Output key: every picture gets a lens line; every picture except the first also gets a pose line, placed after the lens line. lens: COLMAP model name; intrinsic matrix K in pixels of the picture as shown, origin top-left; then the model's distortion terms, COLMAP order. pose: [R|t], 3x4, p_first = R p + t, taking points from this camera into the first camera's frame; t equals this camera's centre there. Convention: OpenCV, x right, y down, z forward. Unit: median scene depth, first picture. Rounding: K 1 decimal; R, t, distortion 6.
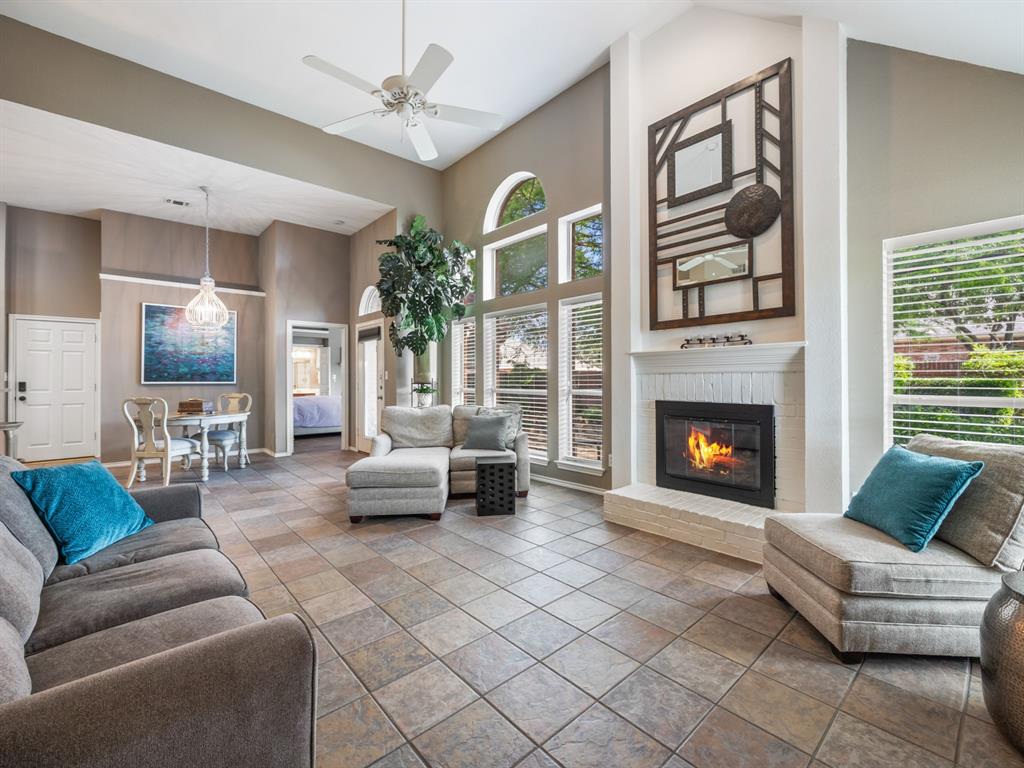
lens RADIAL K [[442.0, 0, 521.7], [0, 442.0, 376.7], [0, 0, 1]] dist [0.000768, -0.000281]
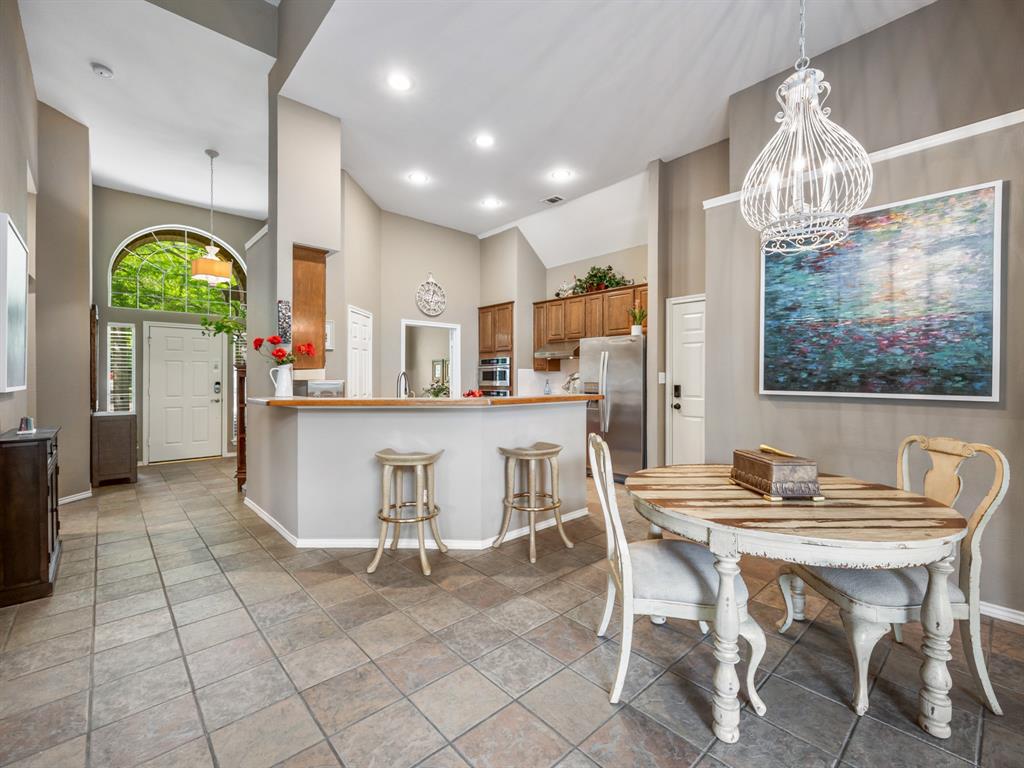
lens RADIAL K [[442.0, 0, 518.9], [0, 442.0, 383.5], [0, 0, 1]] dist [0.000768, -0.000281]
pose [[0.003741, 0.018482, -0.999822, -0.555931], [0.001406, 0.999828, 0.018488, -0.008459], [0.999992, -0.001475, 0.003715, 1.119878]]
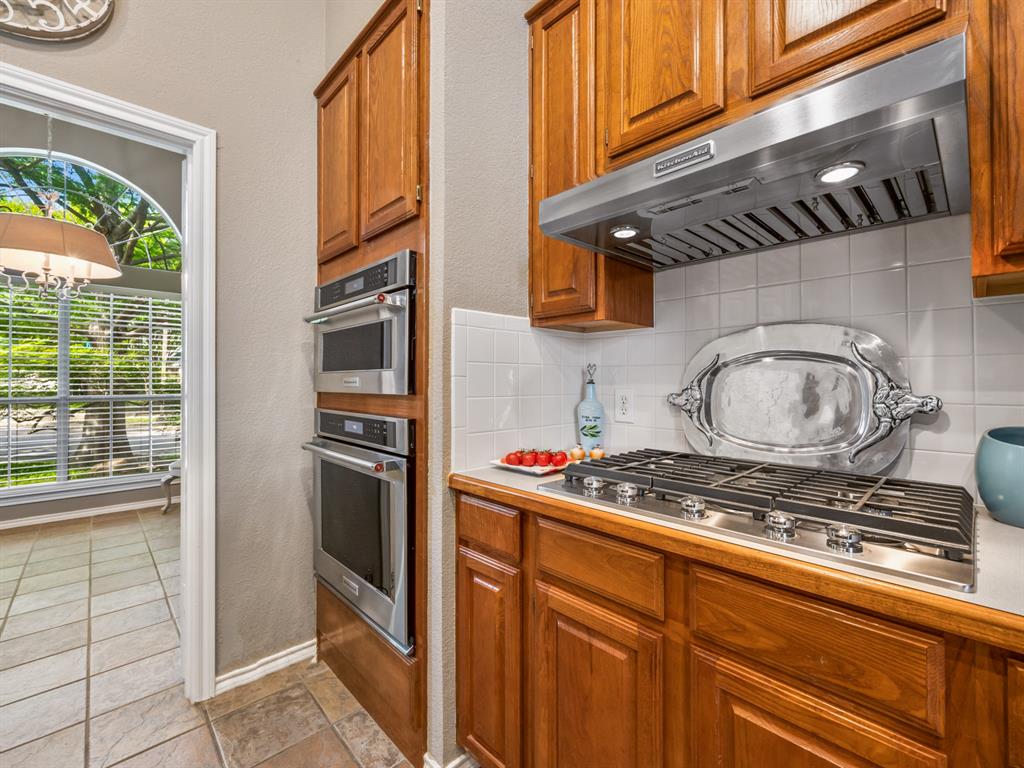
lens RADIAL K [[442.0, 0, 518.1], [0, 442.0, 370.4], [0, 0, 1]] dist [0.000768, -0.000281]
pose [[0.034664, -0.010264, -0.999346, -1.921396], [0.006951, 0.999926, -0.010029, 0.017077], [0.999375, -0.006599, 0.034733, 1.160423]]
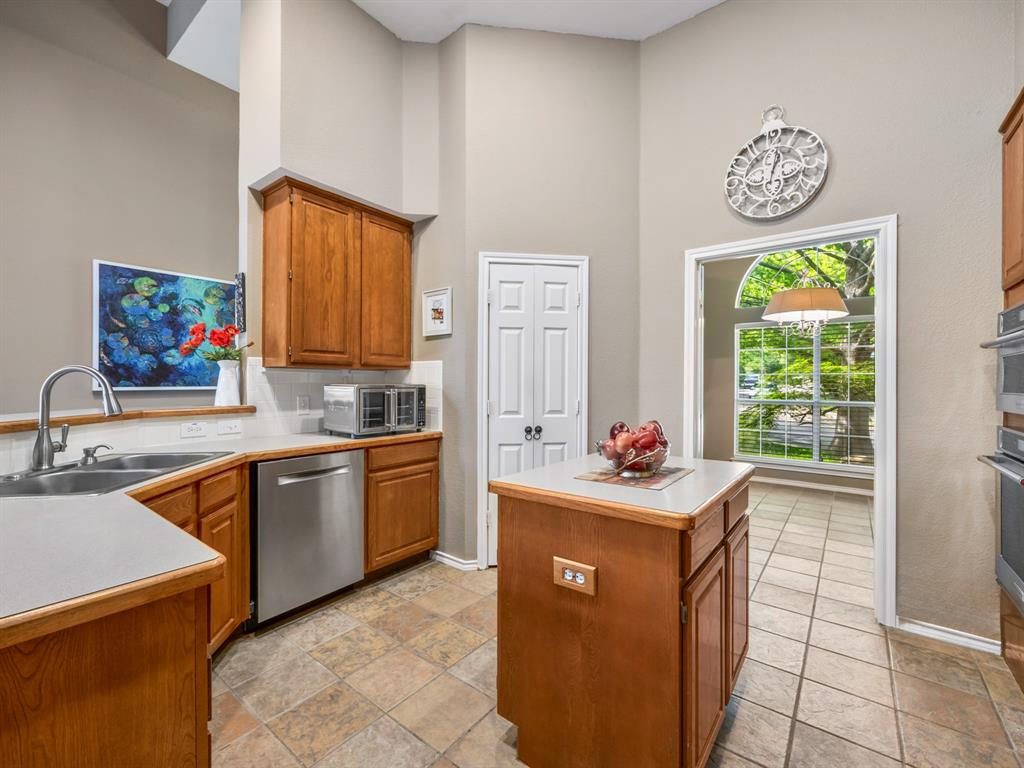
lens RADIAL K [[442.0, 0, 509.0], [0, 442.0, 387.9], [0, 0, 1]] dist [0.000768, -0.000281]
pose [[-0.983808, 0.005982, -0.179128, -1.757771], [0.004085, 0.999932, 0.010956, -0.000497], [0.179181, 0.010047, -0.983765, 1.358852]]
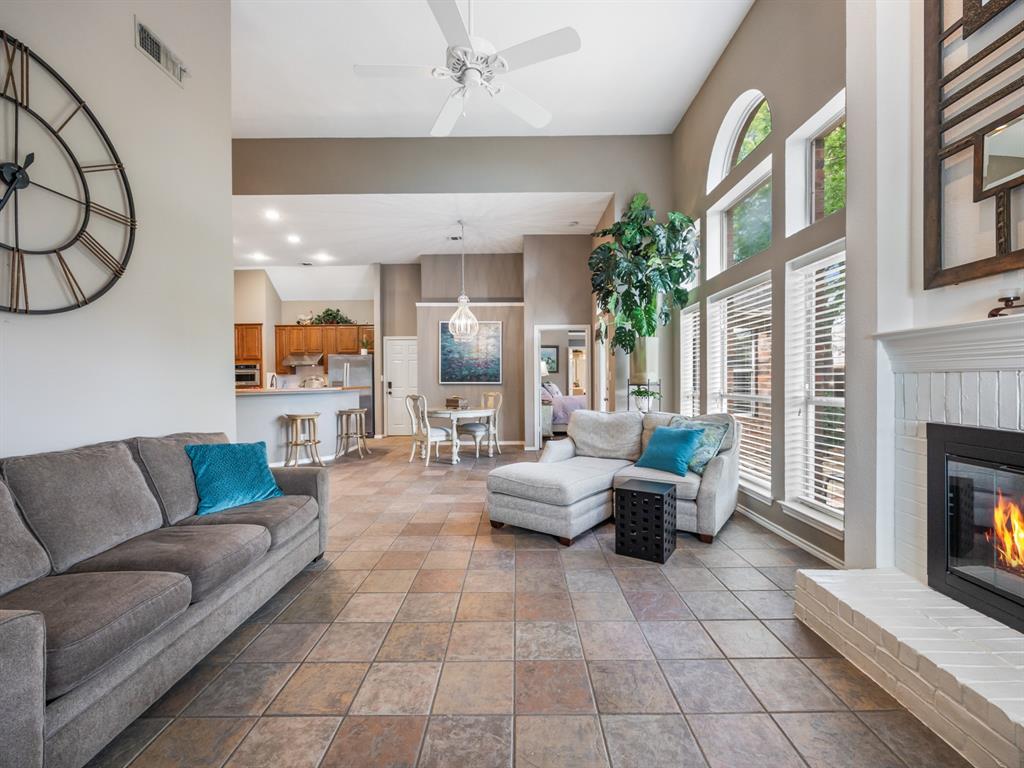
lens RADIAL K [[442.0, 0, 515.2], [0, 442.0, 385.1], [0, 0, 1]] dist [0.000768, -0.000281]
pose [[0.740579, 0.008113, -0.671920, 0.285097], [0.005407, 0.999823, 0.018032, -0.002745], [0.671948, -0.016987, 0.740404, 0.281522]]
